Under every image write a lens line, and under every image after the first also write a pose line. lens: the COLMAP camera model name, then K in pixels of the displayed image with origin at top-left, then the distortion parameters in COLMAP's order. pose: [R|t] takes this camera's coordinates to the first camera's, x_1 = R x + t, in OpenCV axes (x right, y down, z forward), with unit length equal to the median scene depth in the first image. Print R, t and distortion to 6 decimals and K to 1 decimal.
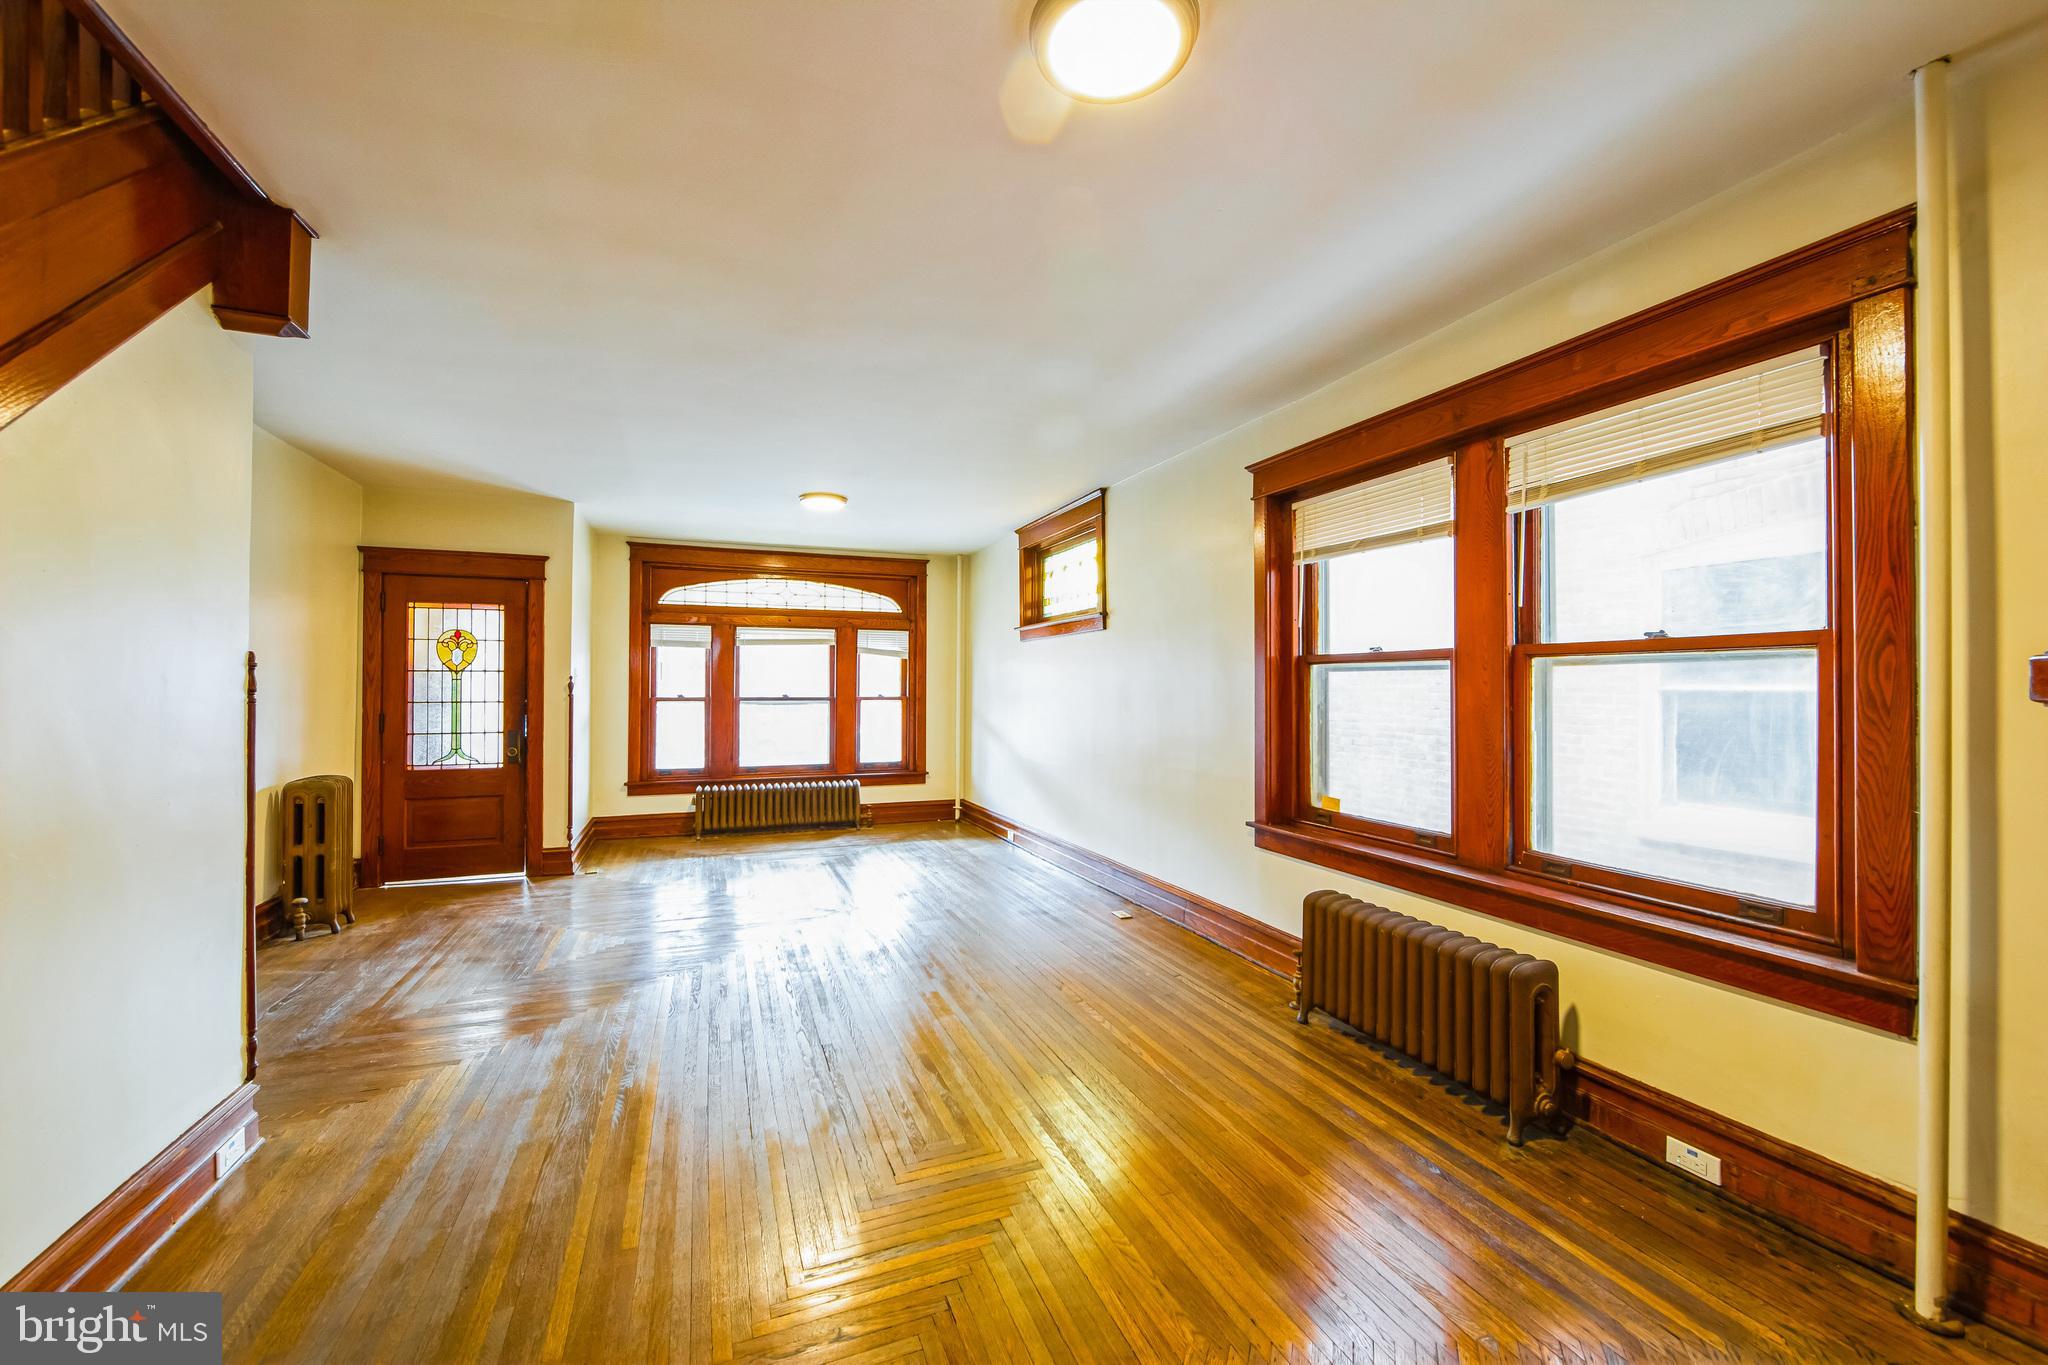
lens RADIAL K [[811.7, 0, 1028.6], [0, 811.7, 682.8], [0, 0, 1]] dist [-0.010223, 0.000123]
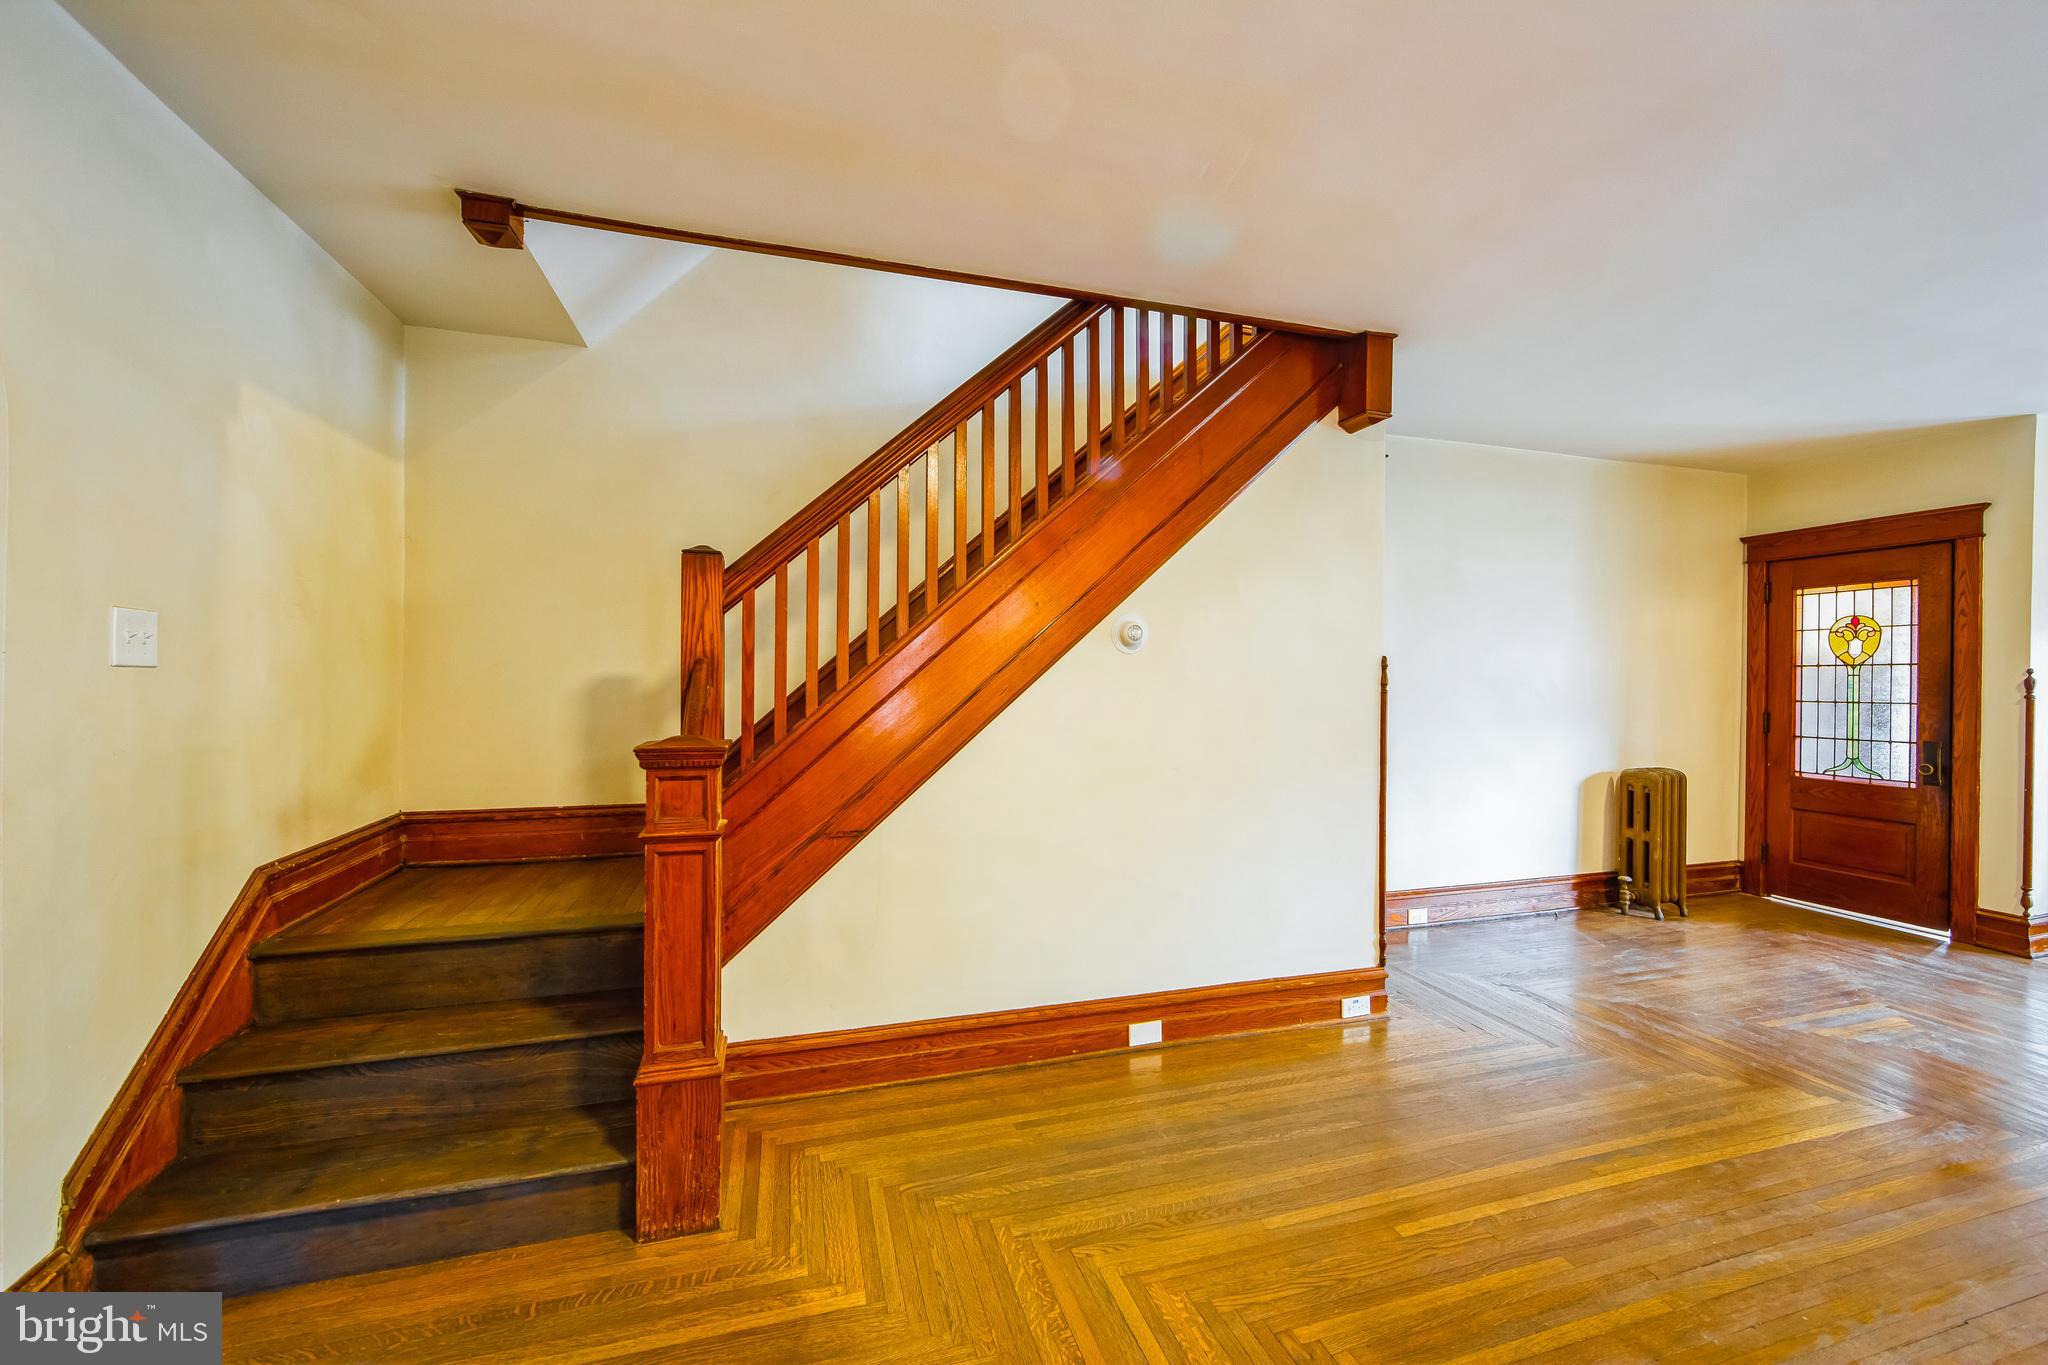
lens RADIAL K [[811.7, 0, 1028.6], [0, 811.7, 682.8], [0, 0, 1]] dist [-0.010223, 0.000123]
pose [[-0.096086, 0.002676, -0.995369, 0.208634], [-0.000295, 0.999996, 0.002717, 0.001606], [0.995373, 0.000555, -0.096085, 0.236838]]
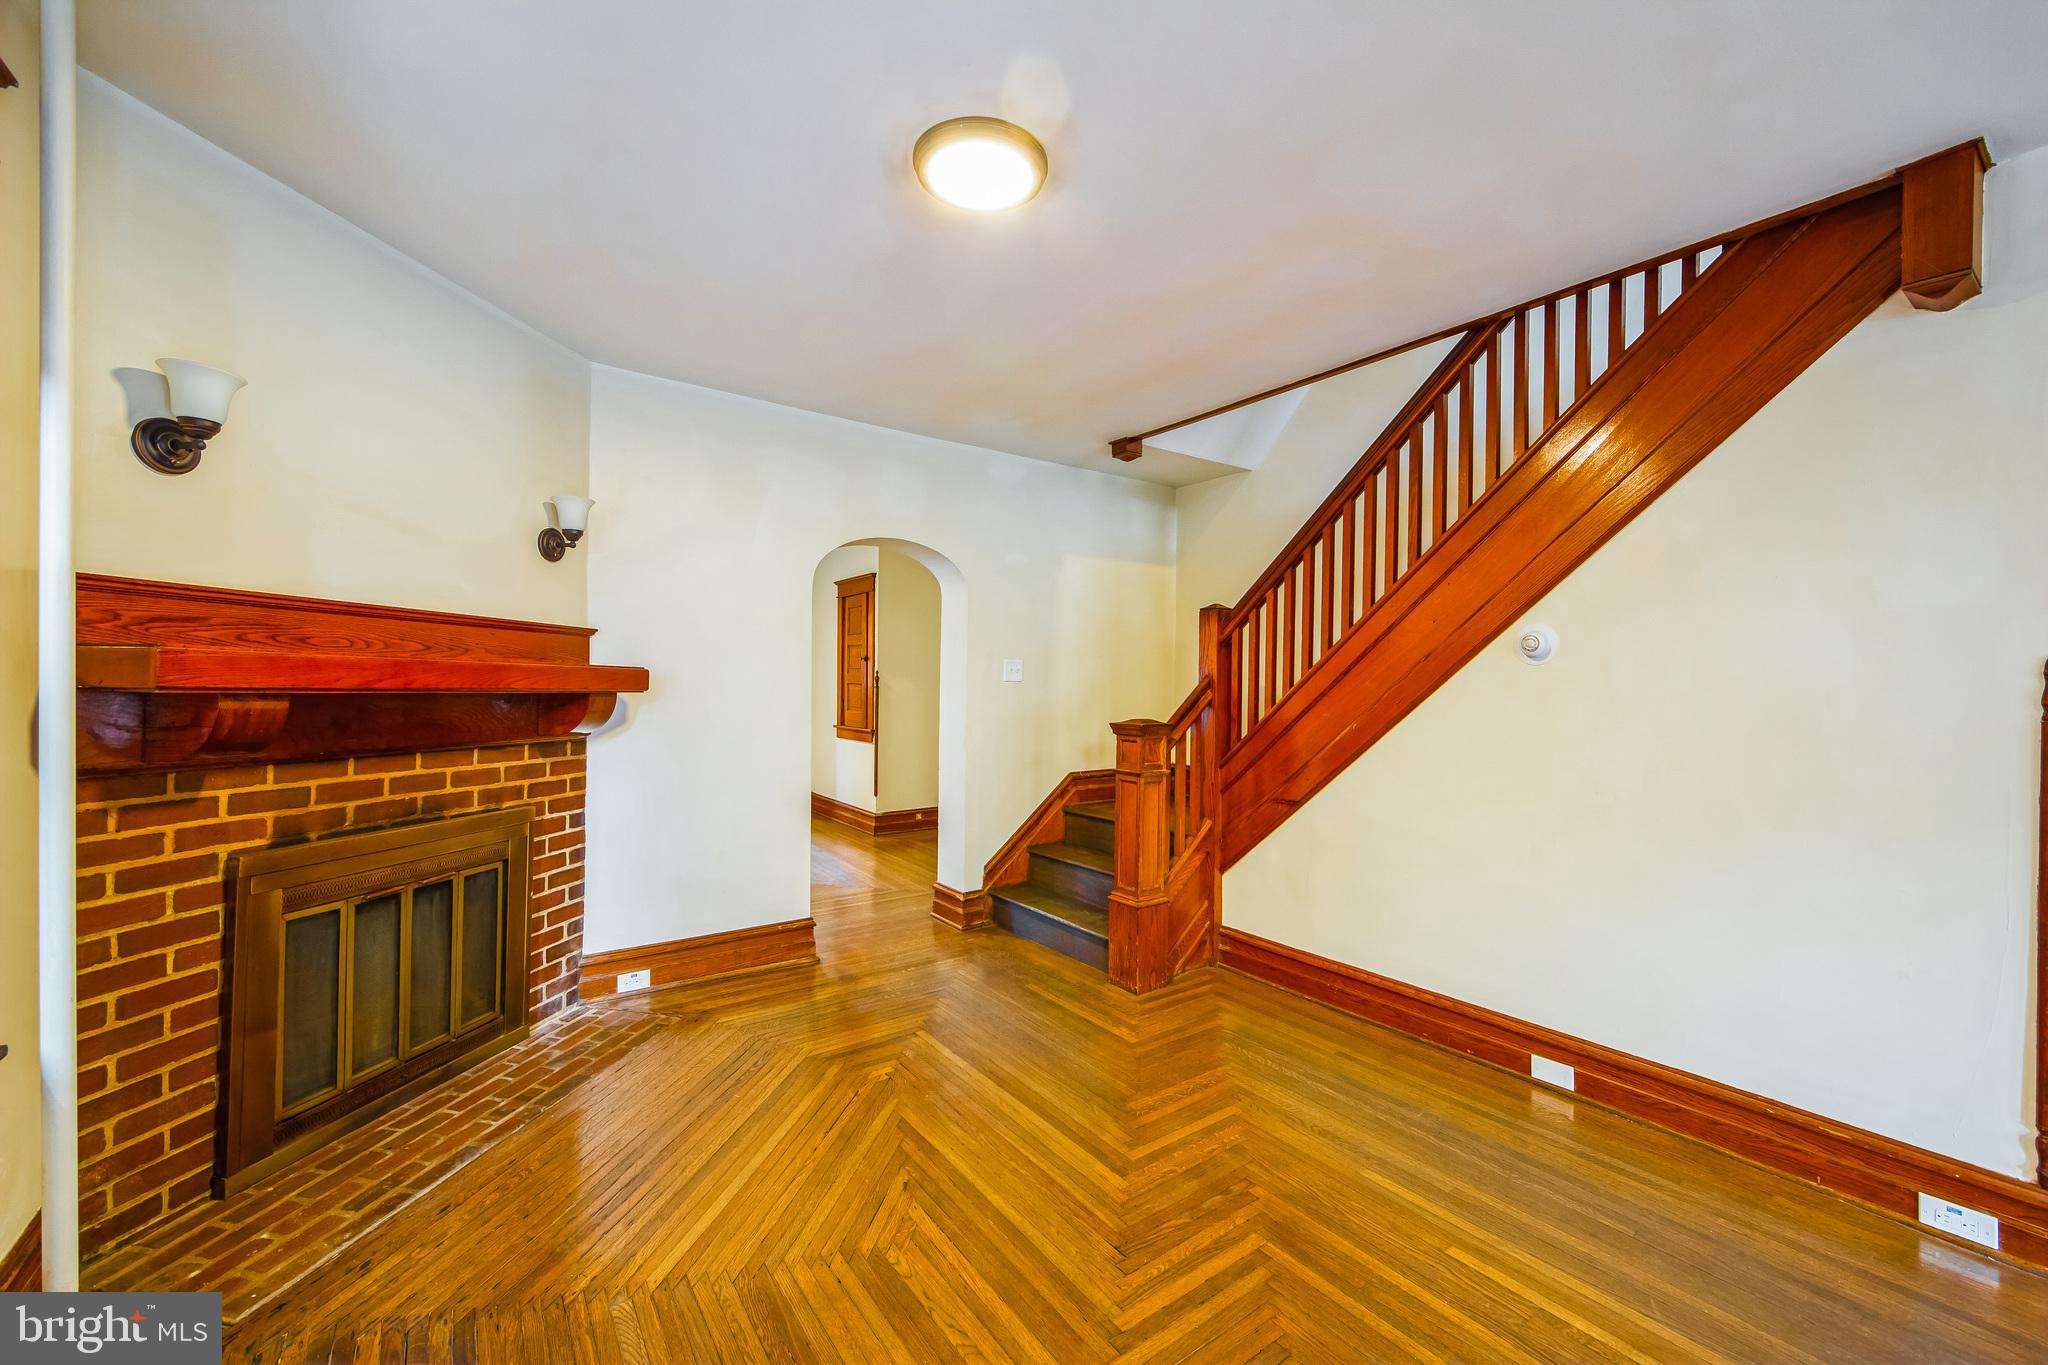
lens RADIAL K [[798.3, 0, 1019.6], [0, 798.3, 684.4], [0, 0, 1]] dist [-0.003204, 0.000280]
pose [[-0.973170, -0.014869, -0.229605, 0.099270], [-0.014257, 0.999889, -0.004326, 0.002693], [0.229643, -0.000937, -0.973274, 0.685797]]
